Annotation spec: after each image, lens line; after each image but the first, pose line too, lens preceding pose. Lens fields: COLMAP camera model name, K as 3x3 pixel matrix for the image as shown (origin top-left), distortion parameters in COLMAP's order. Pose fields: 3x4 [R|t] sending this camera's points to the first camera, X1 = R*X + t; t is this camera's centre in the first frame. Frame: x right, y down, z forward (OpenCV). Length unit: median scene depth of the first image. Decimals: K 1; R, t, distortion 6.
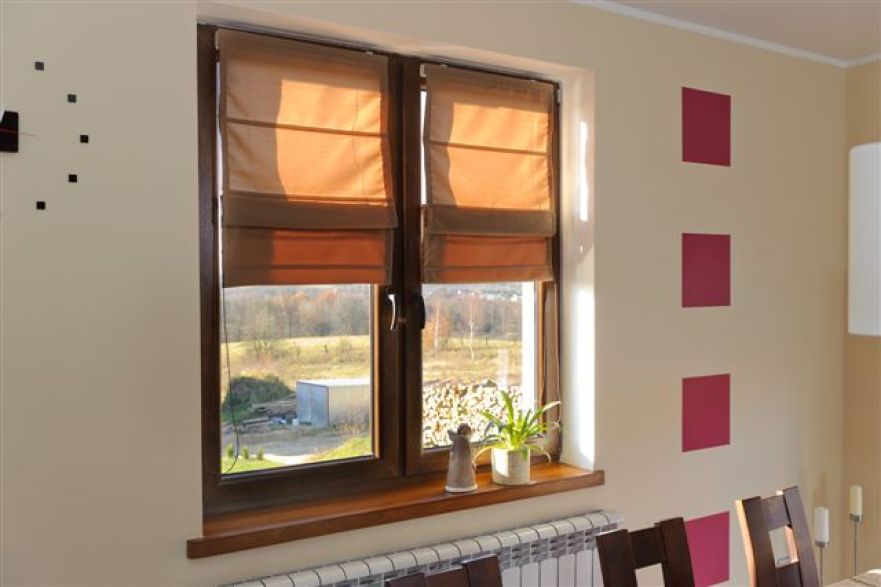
lens RADIAL K [[840.2, 0, 438.5], [0, 840.2, 294.8], [0, 0, 1]] dist [-0.013765, 0.000000]
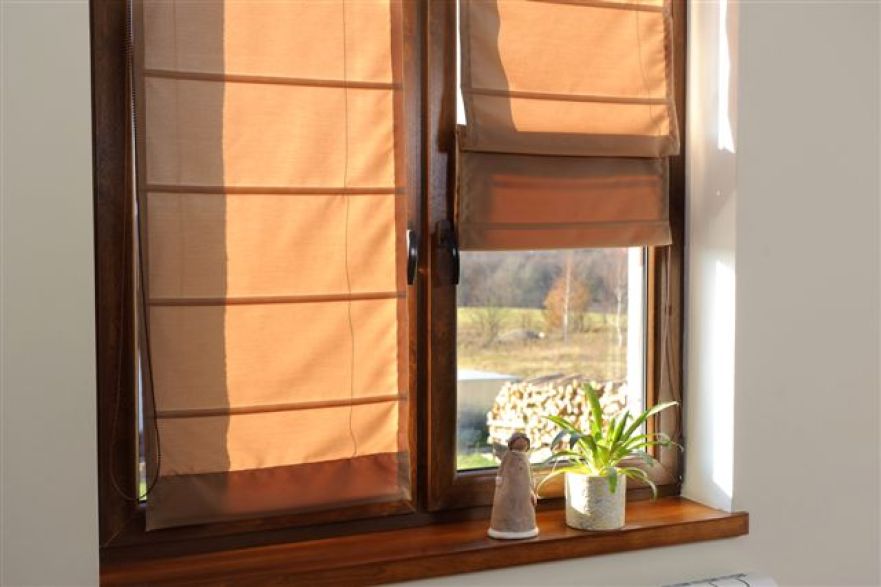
lens RADIAL K [[1243.3, 0, 440.2], [0, 1243.3, 285.2], [0, 0, 1]] dist [0.034461, 0.000000]
pose [[0.994369, 0.008531, -0.105634, 0.063176], [-0.005430, 0.999547, 0.029617, 0.011911], [0.105838, -0.028877, 0.993964, 0.047919]]
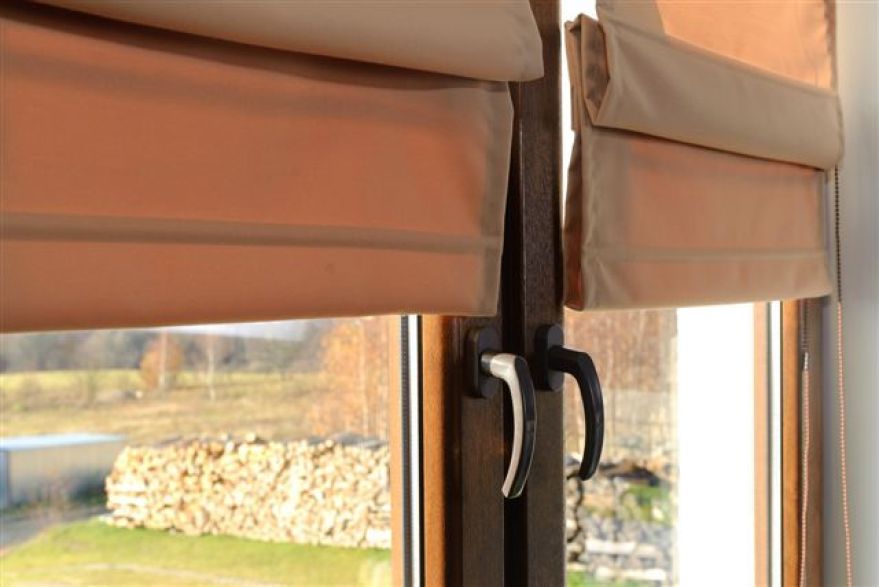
lens RADIAL K [[1064.2, 0, 438.9], [0, 1064.2, 298.8], [0, 0, 1]] dist [0.007250, 0.000000]
pose [[0.966861, -0.012101, 0.255018, -0.137614], [0.015444, 0.999819, -0.011109, -0.012490], [-0.254838, 0.014679, 0.966872, 0.612256]]
